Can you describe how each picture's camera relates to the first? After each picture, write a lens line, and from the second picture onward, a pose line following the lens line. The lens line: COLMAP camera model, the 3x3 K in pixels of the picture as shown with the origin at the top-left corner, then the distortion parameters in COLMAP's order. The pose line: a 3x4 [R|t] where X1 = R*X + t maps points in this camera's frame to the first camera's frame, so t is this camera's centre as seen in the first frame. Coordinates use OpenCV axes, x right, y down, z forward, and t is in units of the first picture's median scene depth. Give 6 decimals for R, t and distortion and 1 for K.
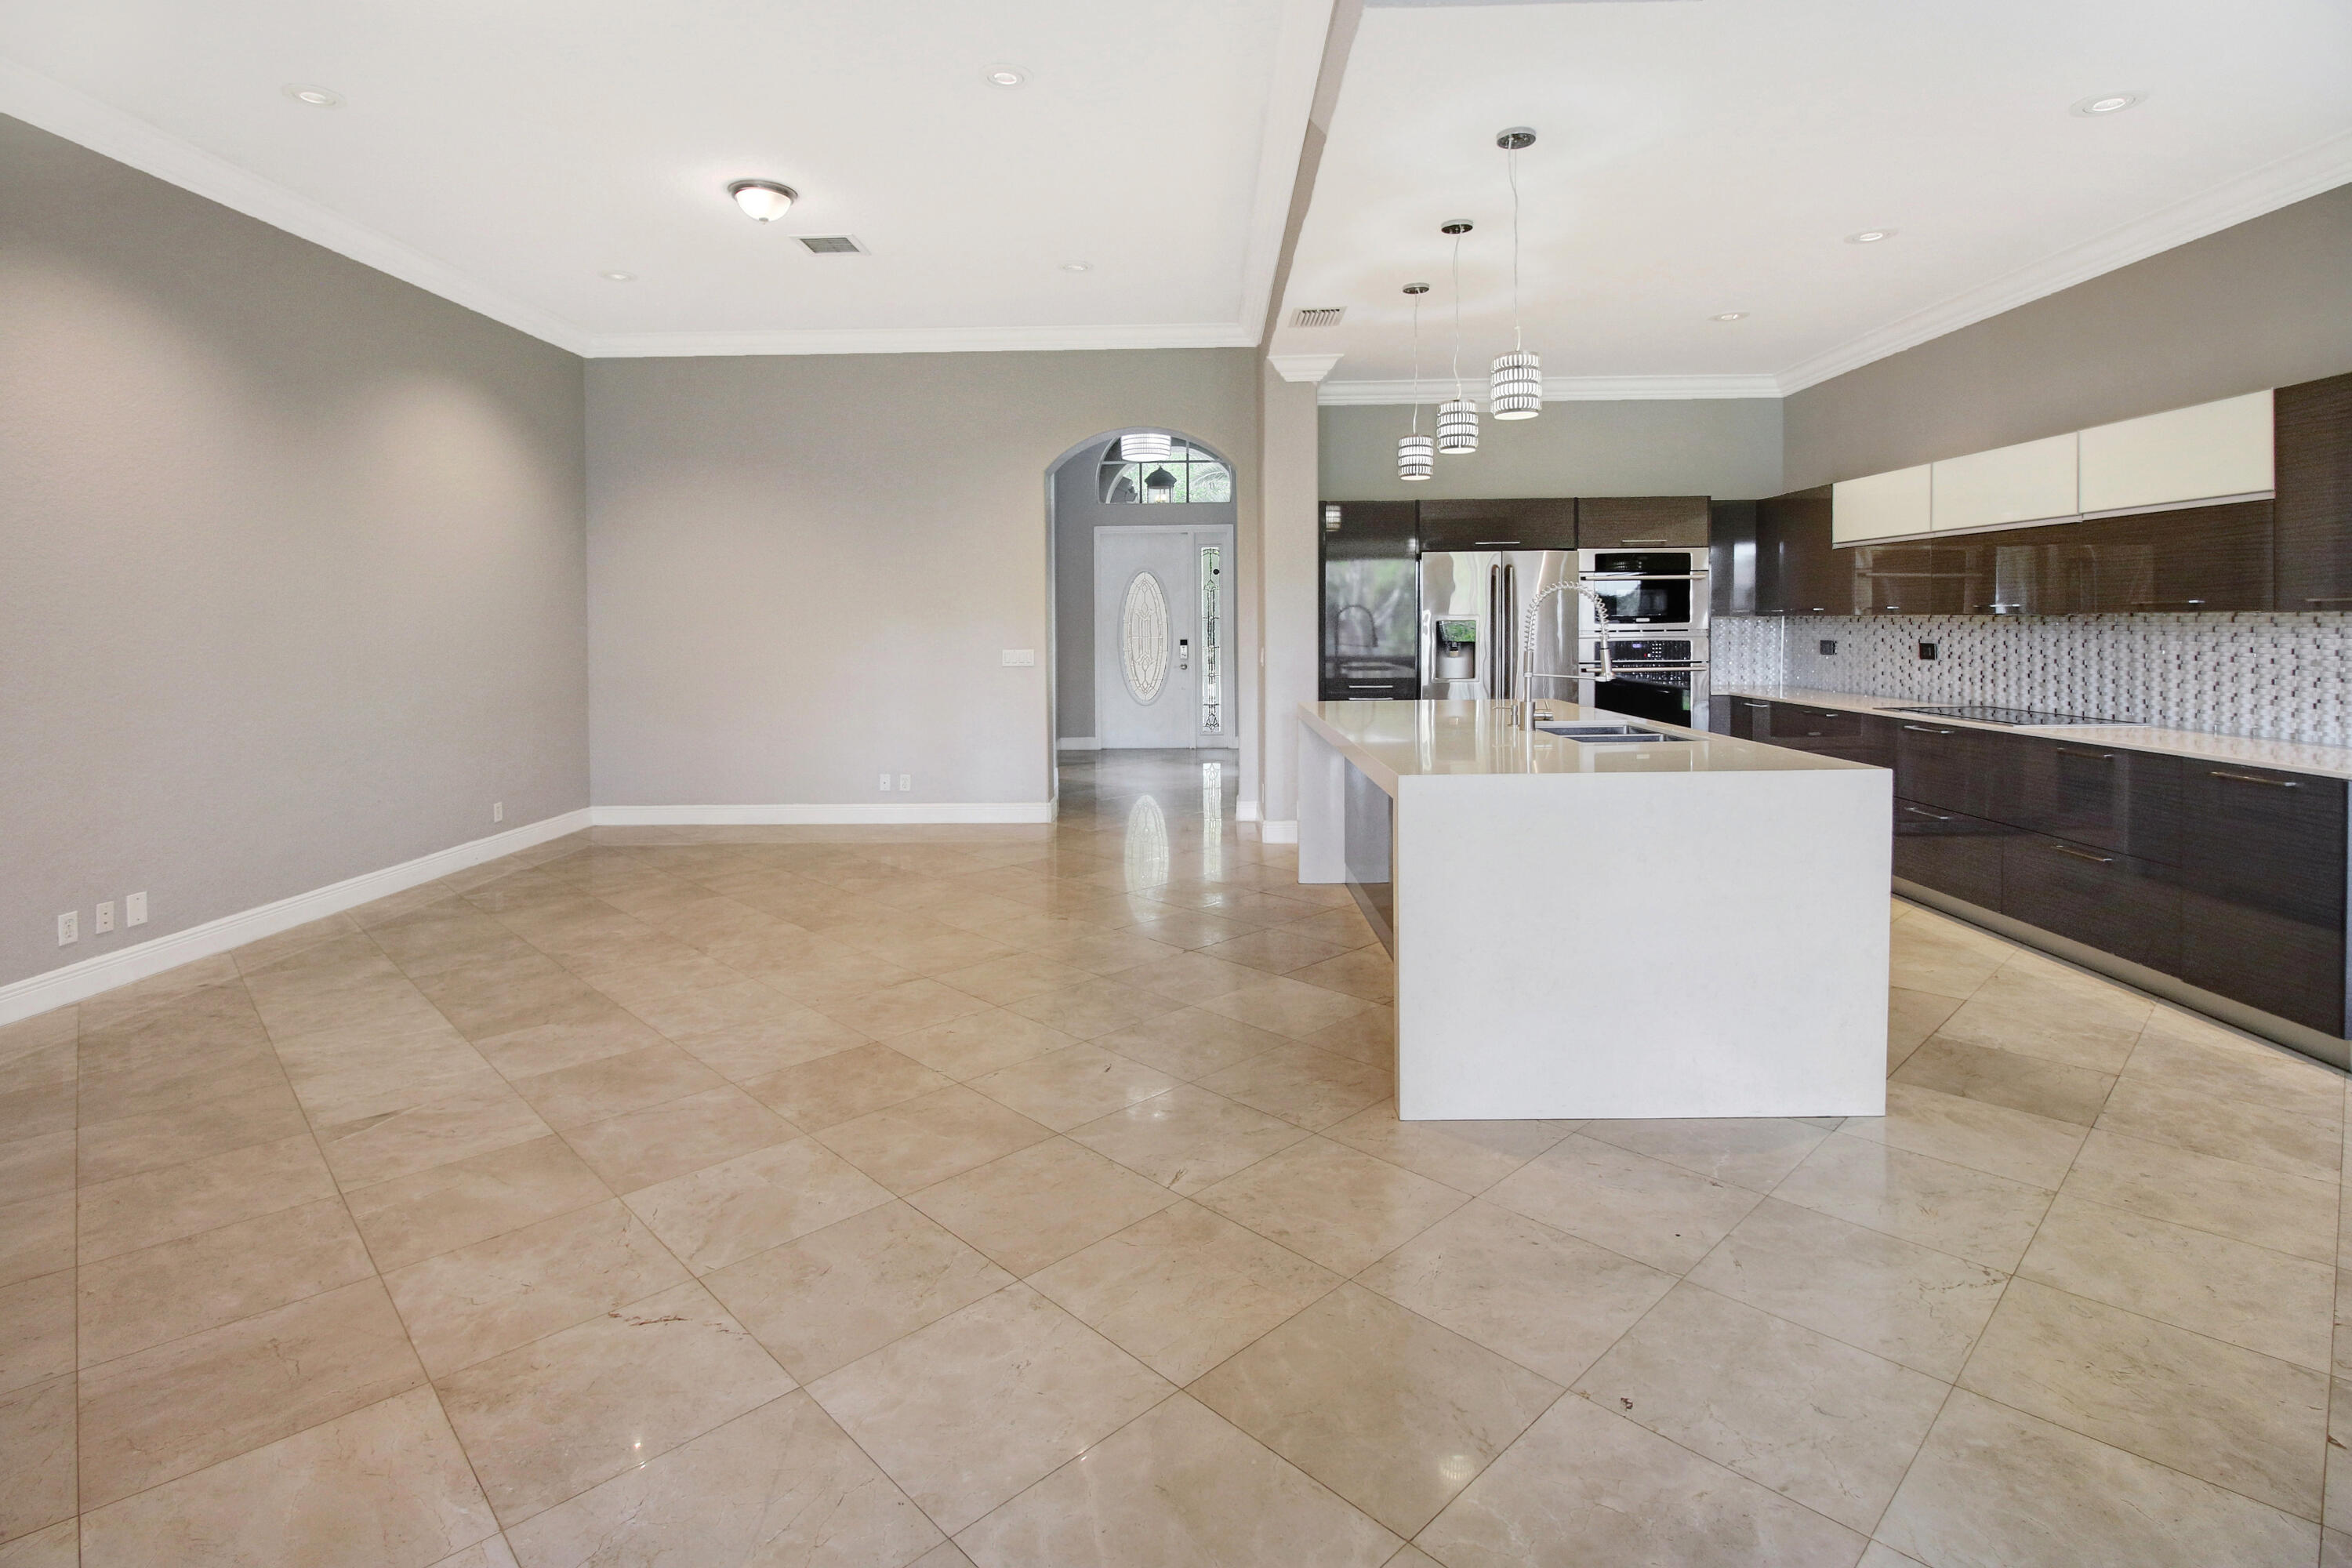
lens RADIAL K [[1137.0, 0, 1155.5], [0, 1137.0, 655.8], [0, 0, 1]] dist [0.009250, -0.009085]
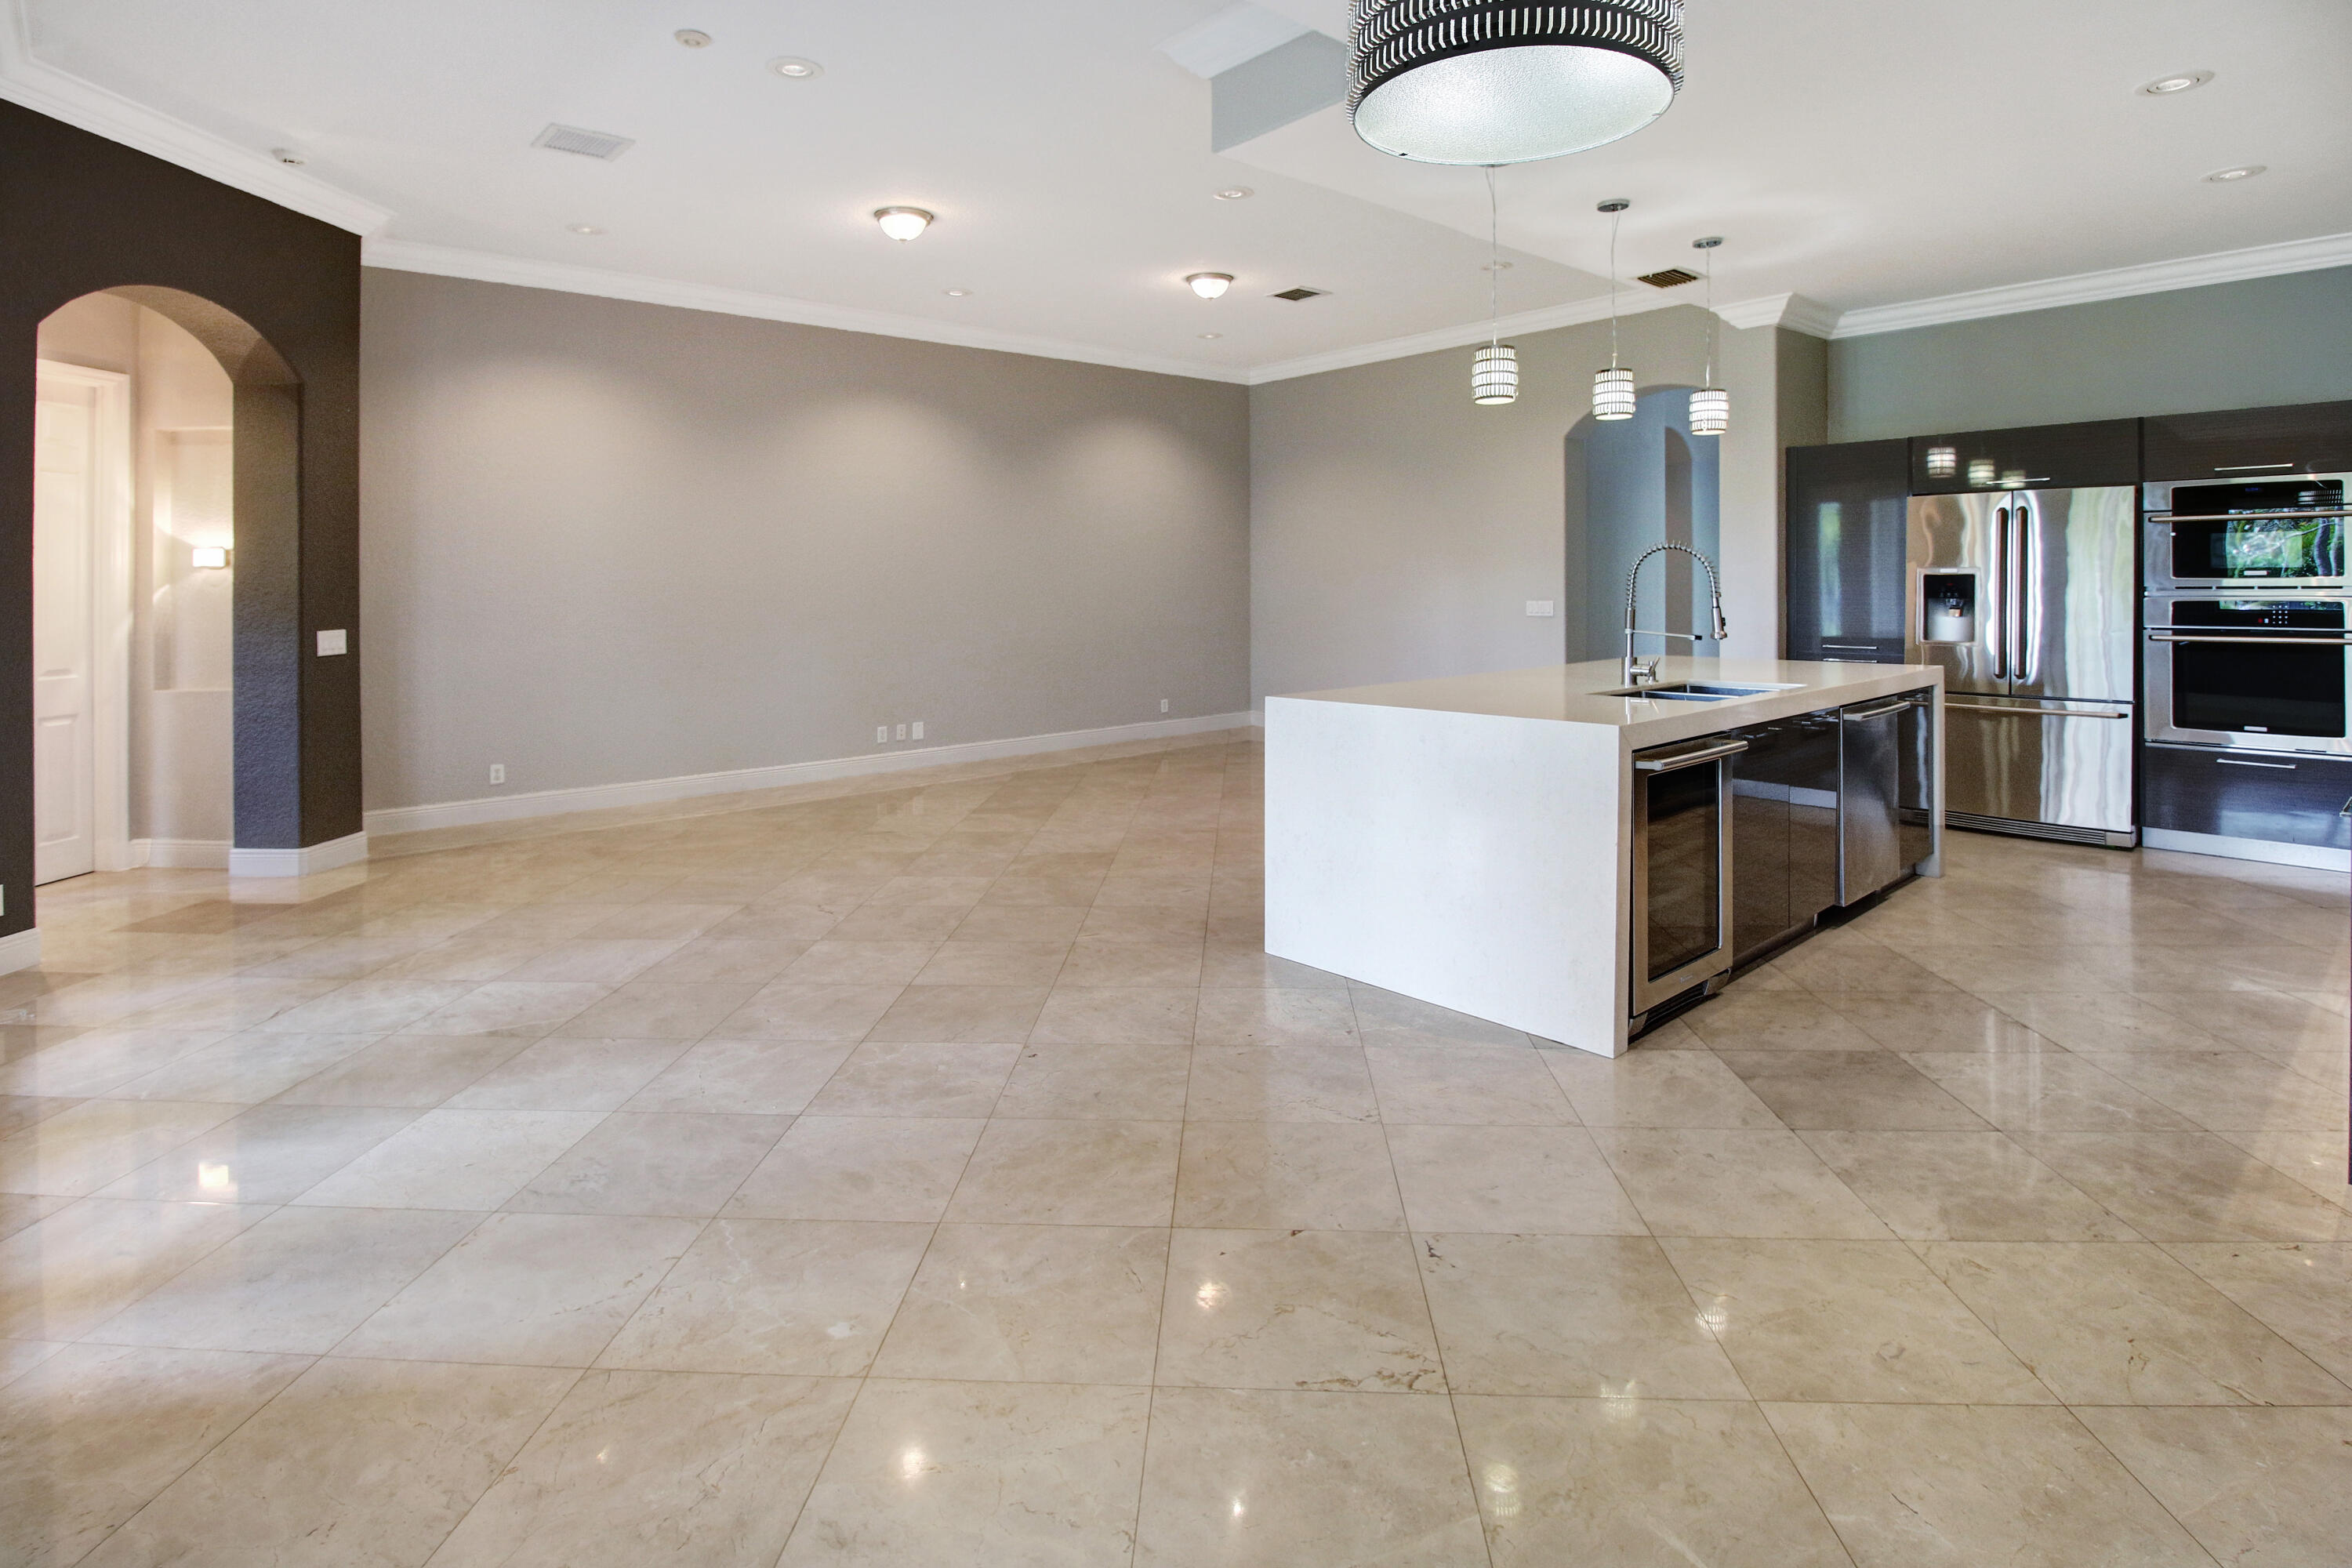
lens RADIAL K [[1137.0, 0, 1211.9], [0, 1137.0, 593.8], [0, 0, 1]] dist [0.009250, -0.009085]
pose [[0.703500, 0.009010, -0.710638, 0.650408], [-0.014114, 0.999900, -0.001296, -0.010331], [0.710555, 0.010942, 0.703557, 0.000474]]
